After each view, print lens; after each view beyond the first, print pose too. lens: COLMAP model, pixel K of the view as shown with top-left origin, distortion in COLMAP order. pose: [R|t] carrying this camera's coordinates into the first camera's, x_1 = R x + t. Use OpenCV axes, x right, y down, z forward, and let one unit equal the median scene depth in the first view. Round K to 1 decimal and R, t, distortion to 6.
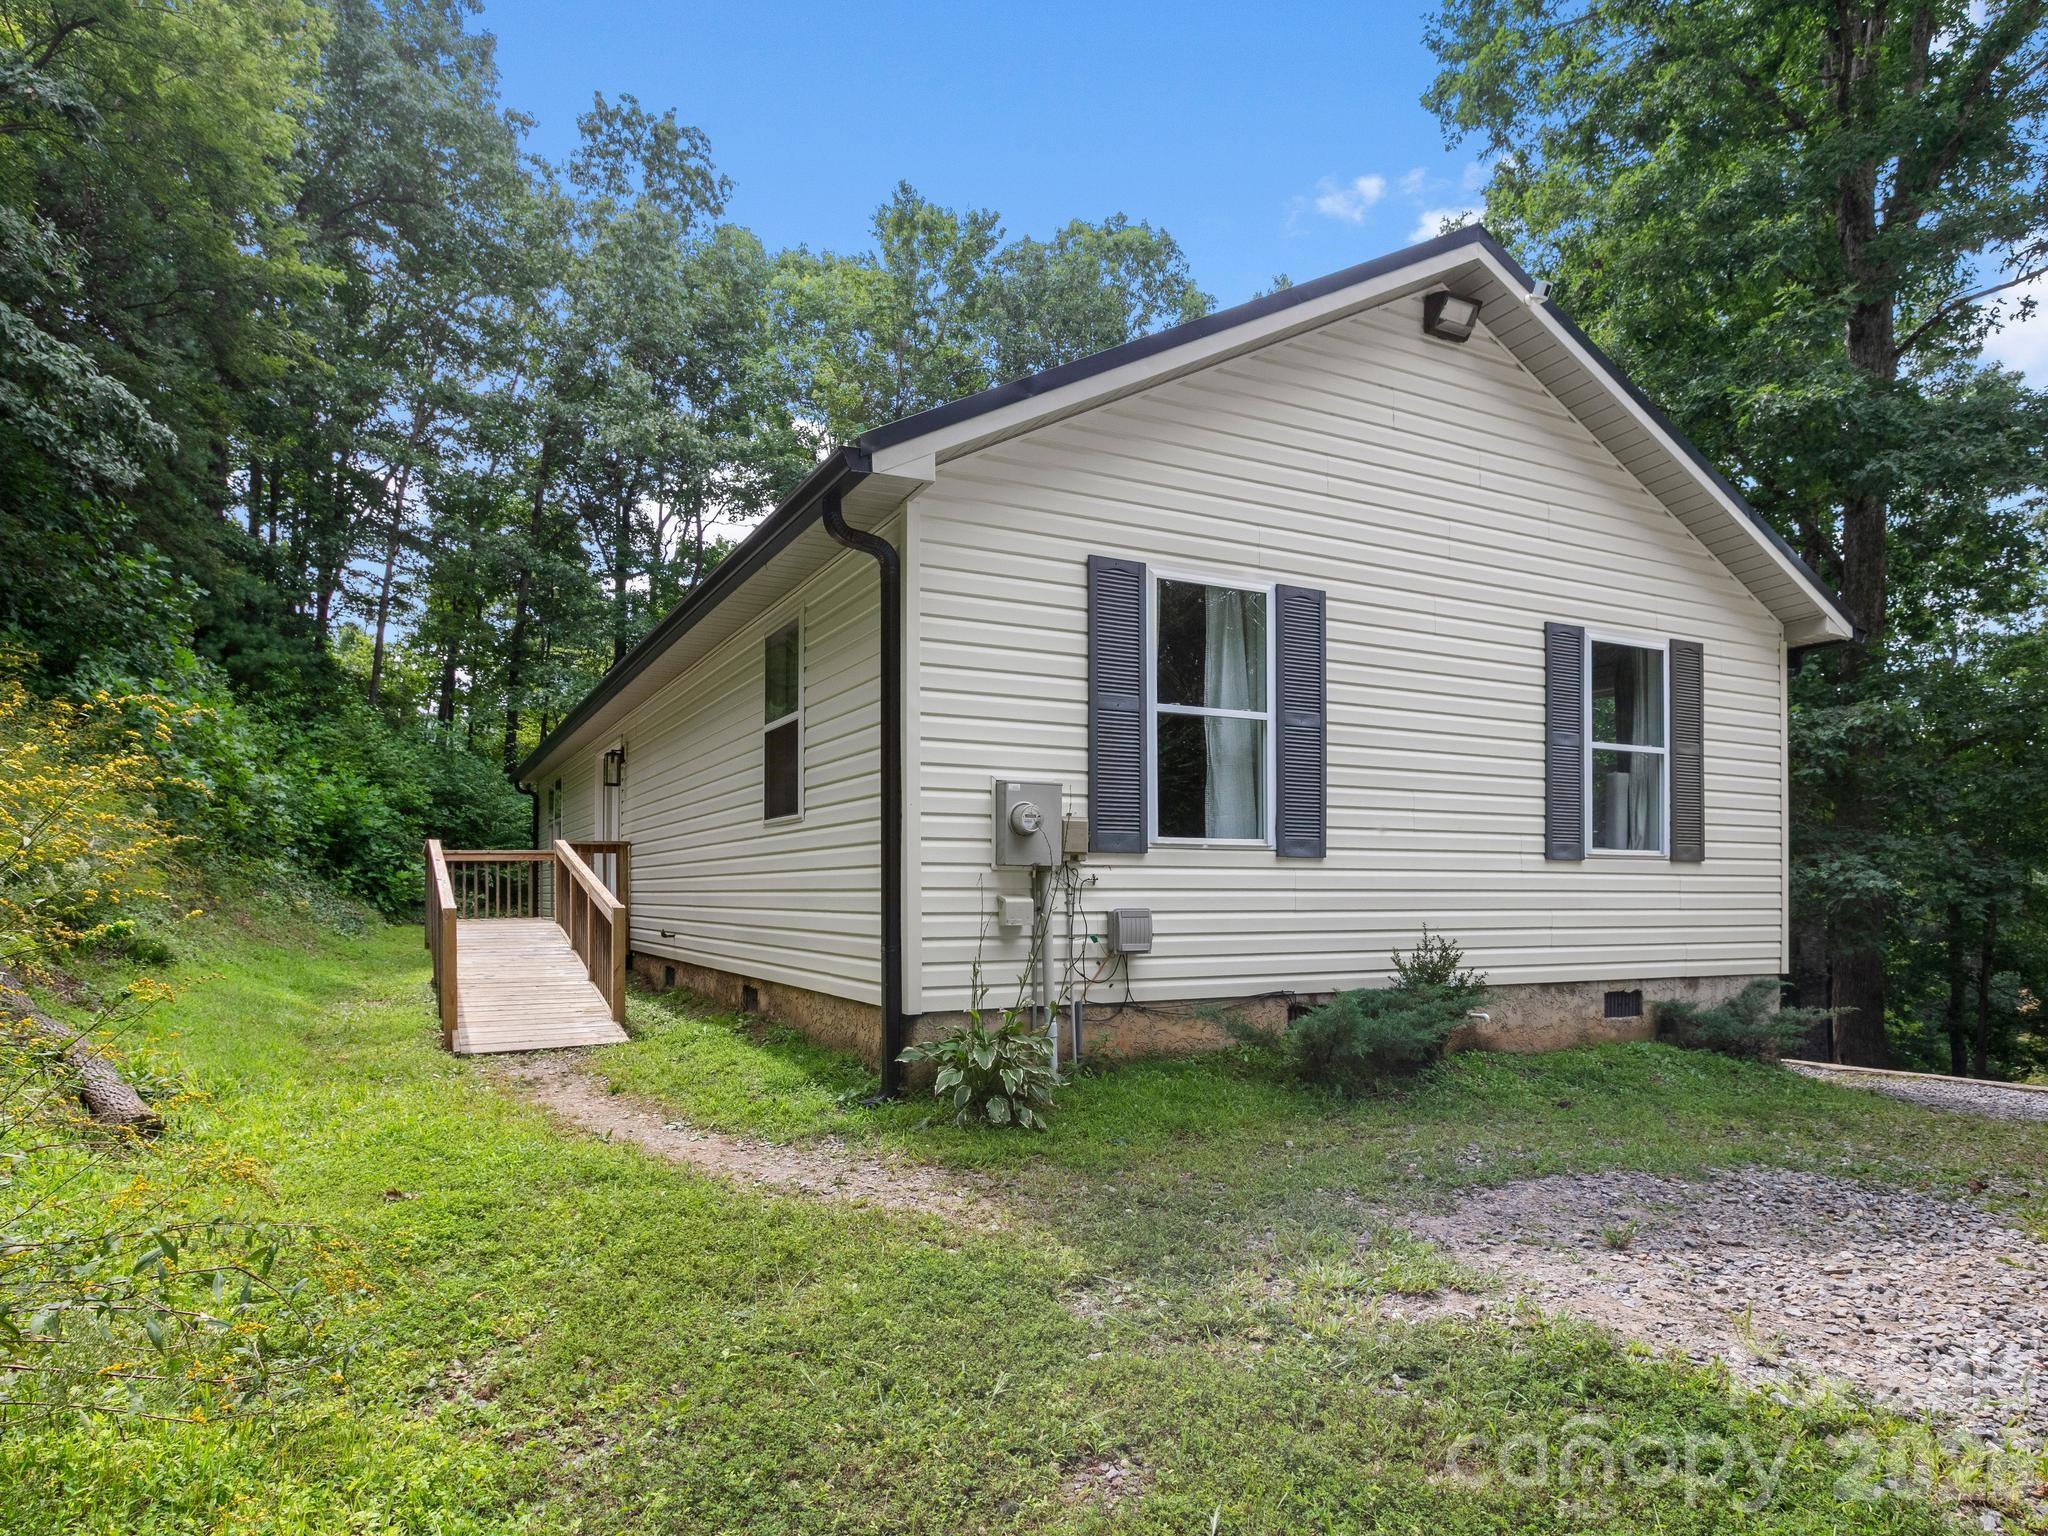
lens RADIAL K [[1200.7, 0, 1026.6], [0, 1200.7, 884.3], [0, 0, 1]] dist [-0.000637, 0.000779]
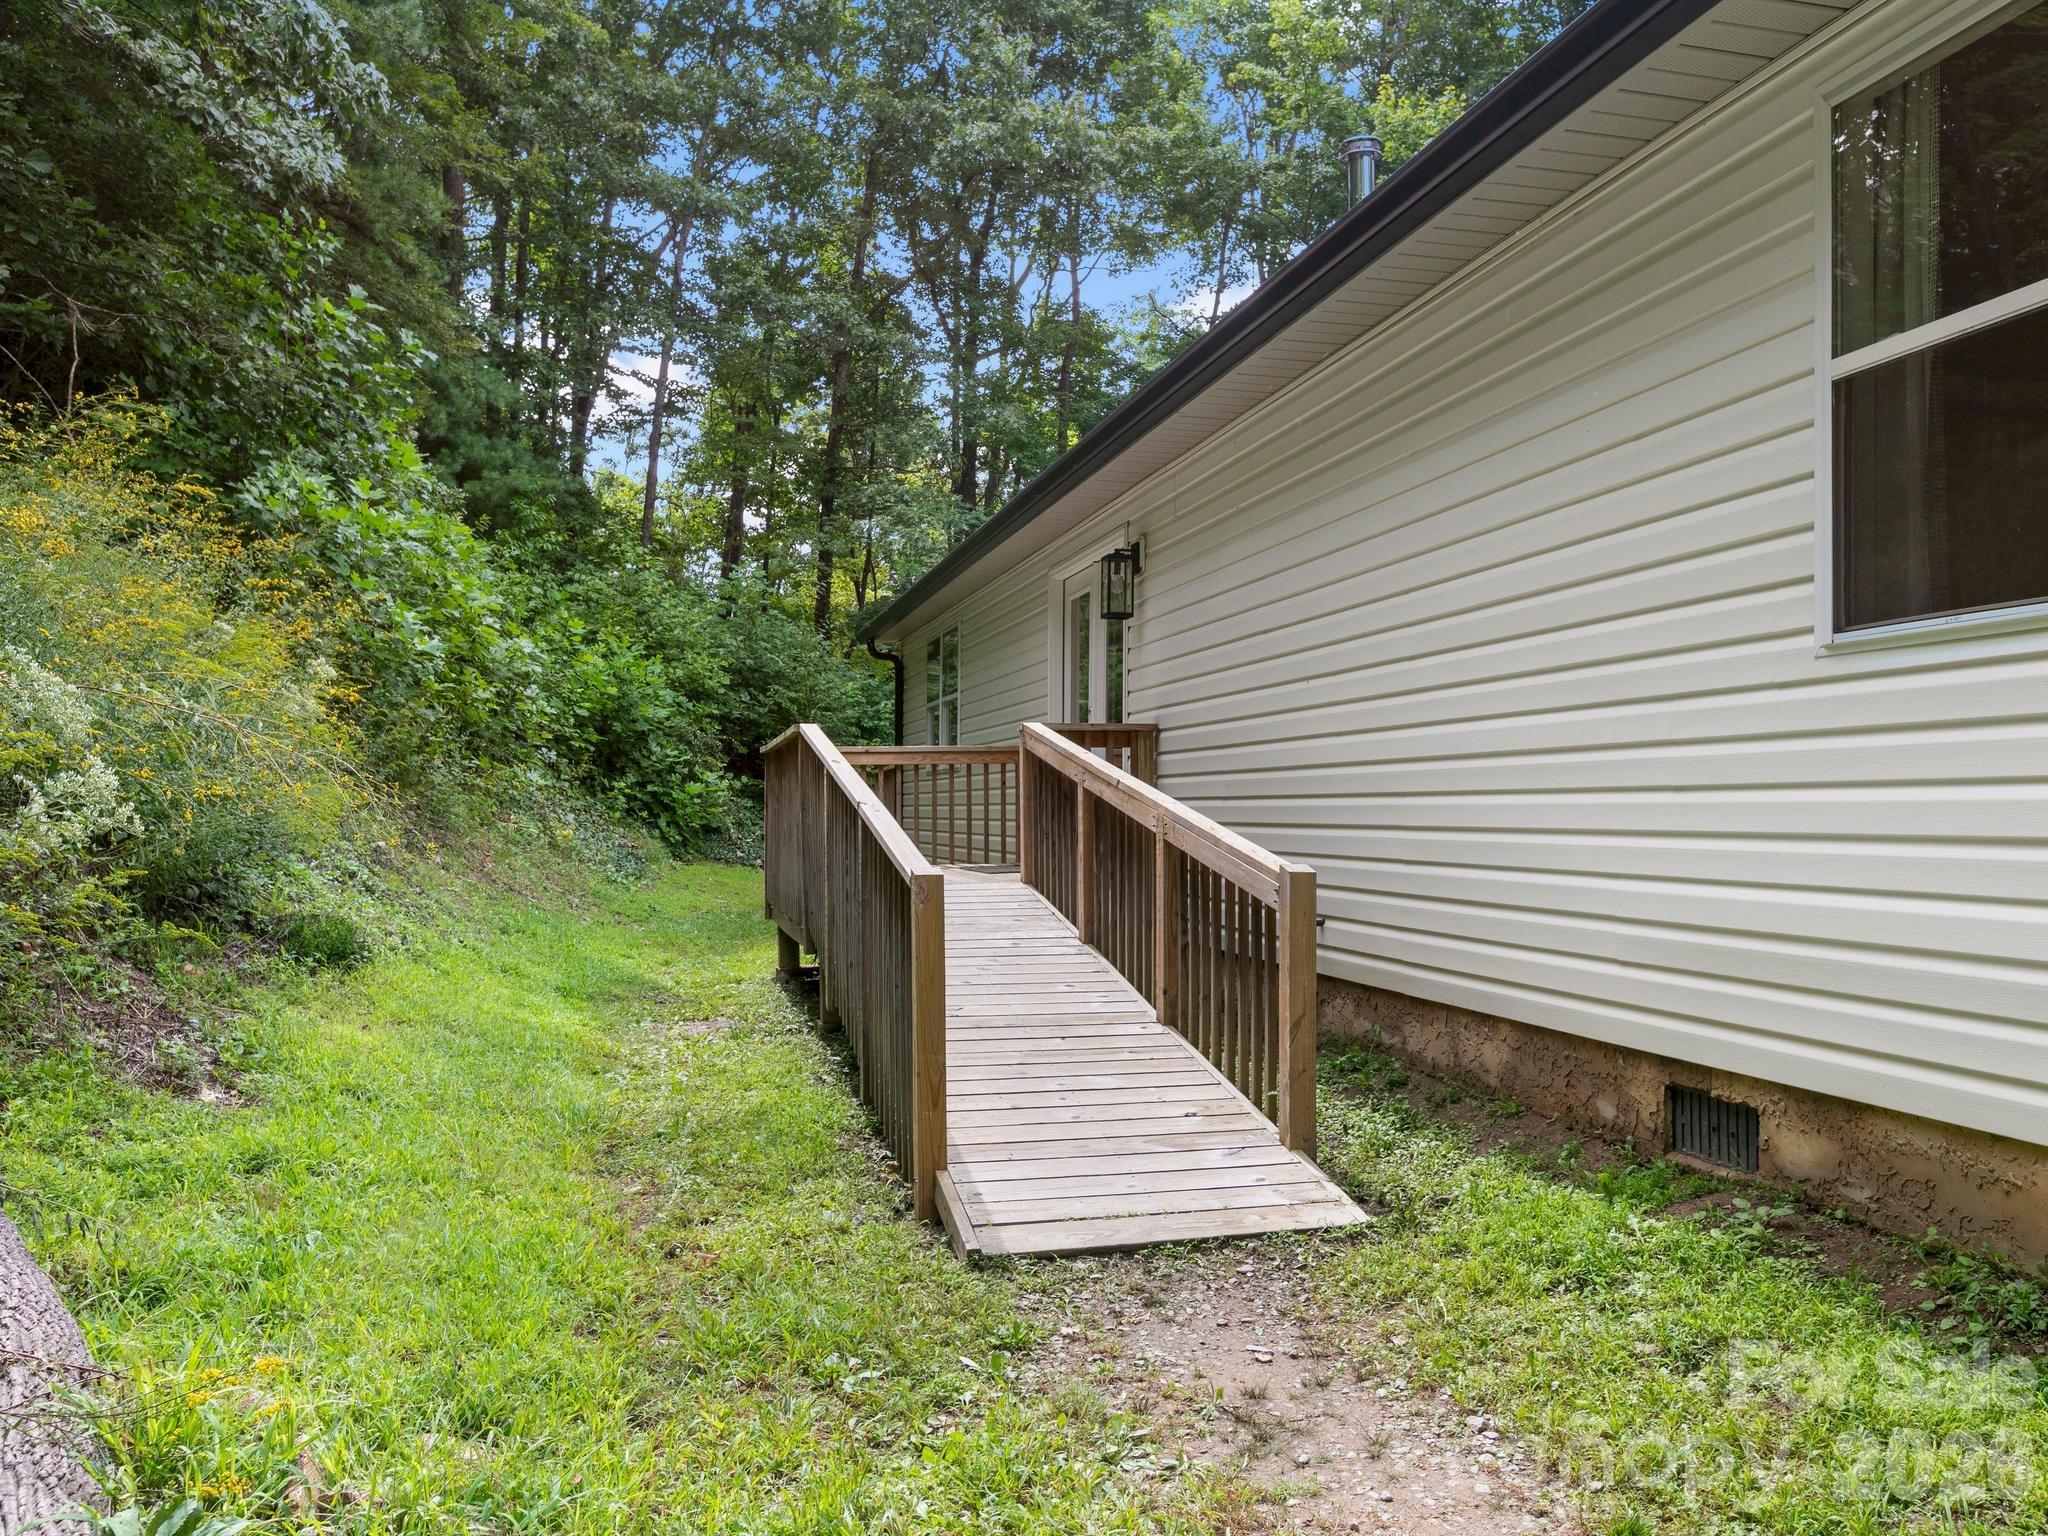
lens RADIAL K [[1461.5, 0, 1018.5], [0, 1461.5, 773.7], [0, 0, 1]] dist [0.007961, 0.005807]
pose [[0.974107, -0.006767, -0.225986, -0.175715], [0.003554, 0.999887, -0.014623, -0.003881], [0.226059, 0.013442, 0.974021, 0.269661]]
